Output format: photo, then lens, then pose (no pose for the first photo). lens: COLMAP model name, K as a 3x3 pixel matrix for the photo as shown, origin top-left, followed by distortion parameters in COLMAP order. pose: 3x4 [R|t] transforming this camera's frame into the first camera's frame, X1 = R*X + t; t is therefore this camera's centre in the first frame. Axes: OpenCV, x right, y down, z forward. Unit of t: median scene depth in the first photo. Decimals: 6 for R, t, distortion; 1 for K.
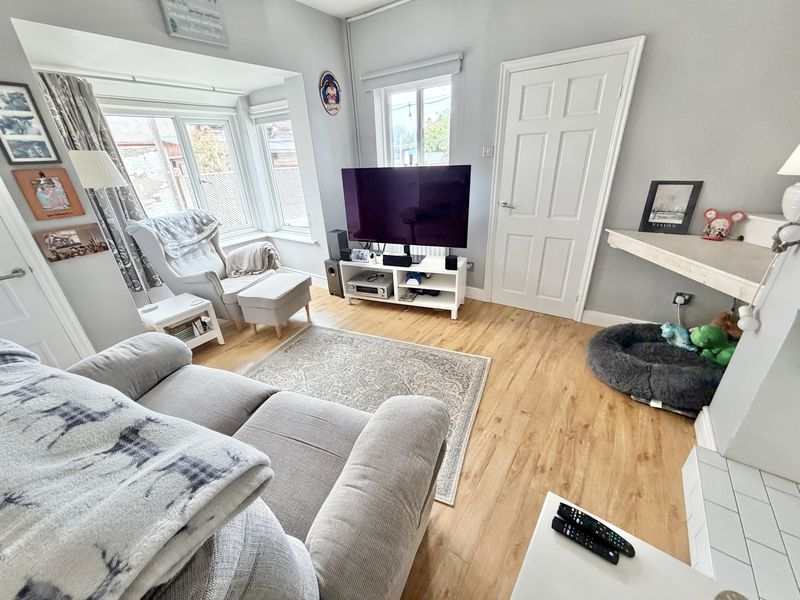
lens RADIAL K [[319.3, 0, 400.0], [0, 319.3, 300.0], [0, 0, 1]] dist [-0.000629, -0.000231]
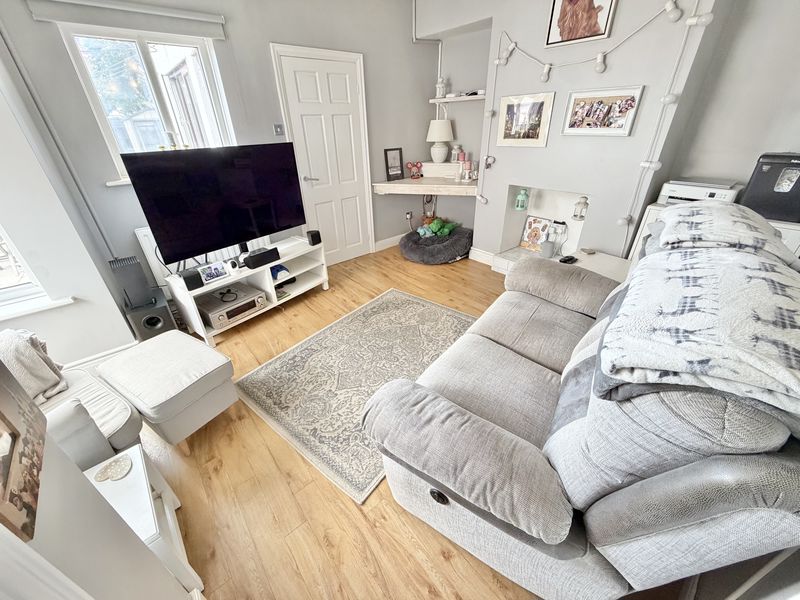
lens RADIAL K [[319.3, 0, 400.0], [0, 319.3, 300.0], [0, 0, 1]] dist [-0.000629, -0.000231]
pose [[0.255029, -0.439029, 0.861518, -0.809973], [0.414104, 0.854727, 0.312984, -0.164716], [-0.873772, 0.276938, 0.399784, 0.420659]]
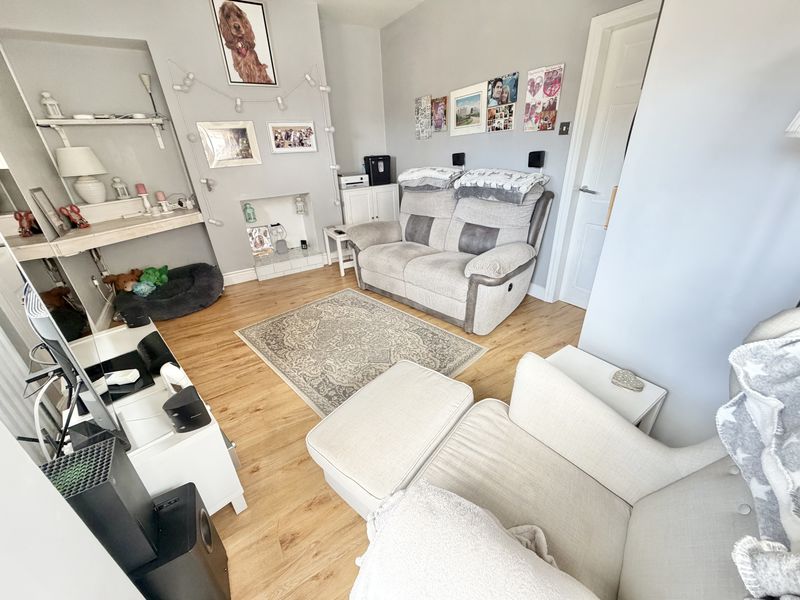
lens RADIAL K [[319.3, 0, 400.0], [0, 319.3, 300.0], [0, 0, 1]] dist [-0.000629, -0.000231]
pose [[-0.919494, -0.086216, 0.383533, -0.612837], [0.240318, 0.648819, 0.721998, -0.512059], [-0.311091, 0.756043, -0.575866, 1.275499]]
